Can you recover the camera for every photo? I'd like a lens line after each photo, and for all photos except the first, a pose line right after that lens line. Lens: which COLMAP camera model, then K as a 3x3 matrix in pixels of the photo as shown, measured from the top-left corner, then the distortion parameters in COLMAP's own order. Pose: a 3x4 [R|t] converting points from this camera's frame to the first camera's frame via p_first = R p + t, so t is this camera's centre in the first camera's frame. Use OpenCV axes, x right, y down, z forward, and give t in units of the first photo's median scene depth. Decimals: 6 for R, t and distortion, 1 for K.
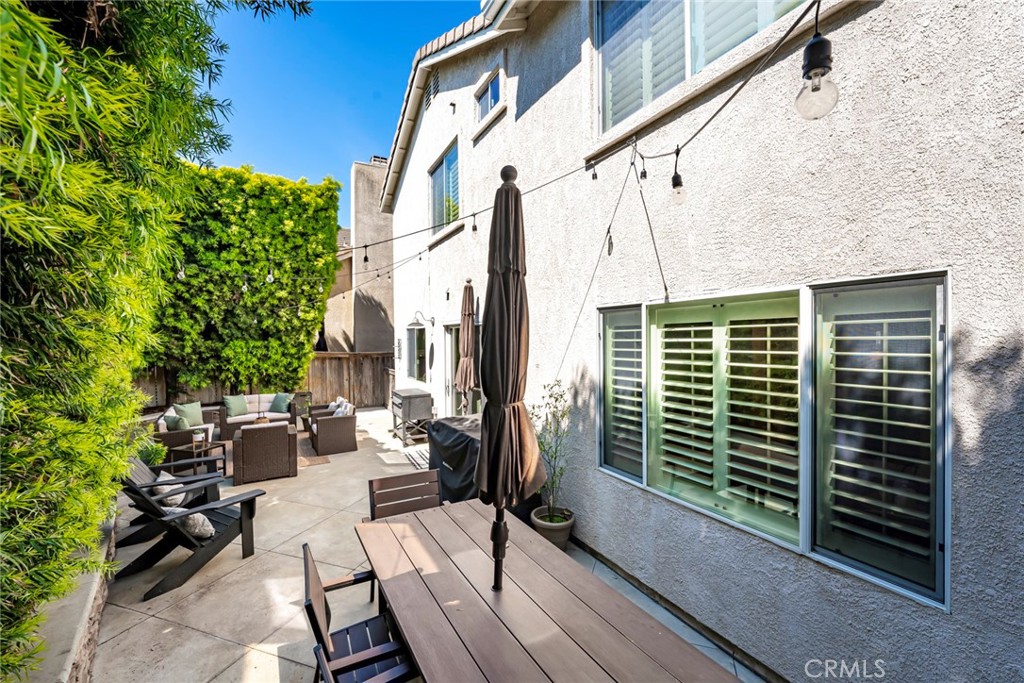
lens RADIAL K [[418.6, 0, 510.0], [0, 418.6, 341.2], [0, 0, 1]] dist [-0.015979, -0.000314]
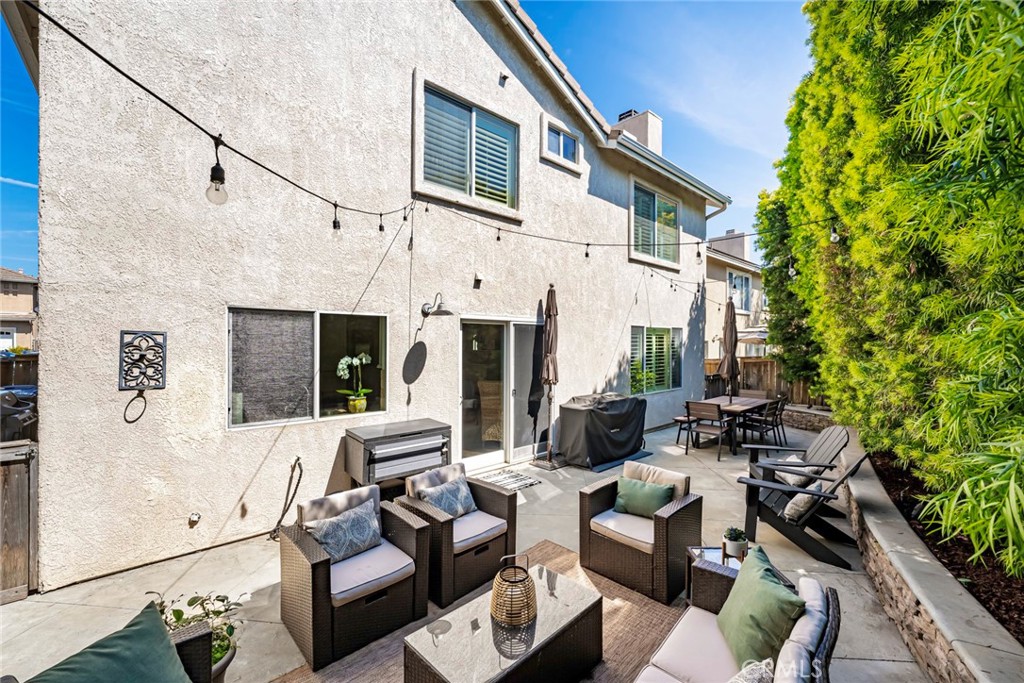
lens RADIAL K [[418.6, 0, 518.8], [0, 418.6, 342.5], [0, 0, 1]] dist [-0.015979, -0.000314]
pose [[-0.259175, 0.009676, 0.965782, -3.058783], [0.009508, 0.999927, -0.007467, 0.041558], [-0.965784, 0.007247, -0.259248, 3.643121]]
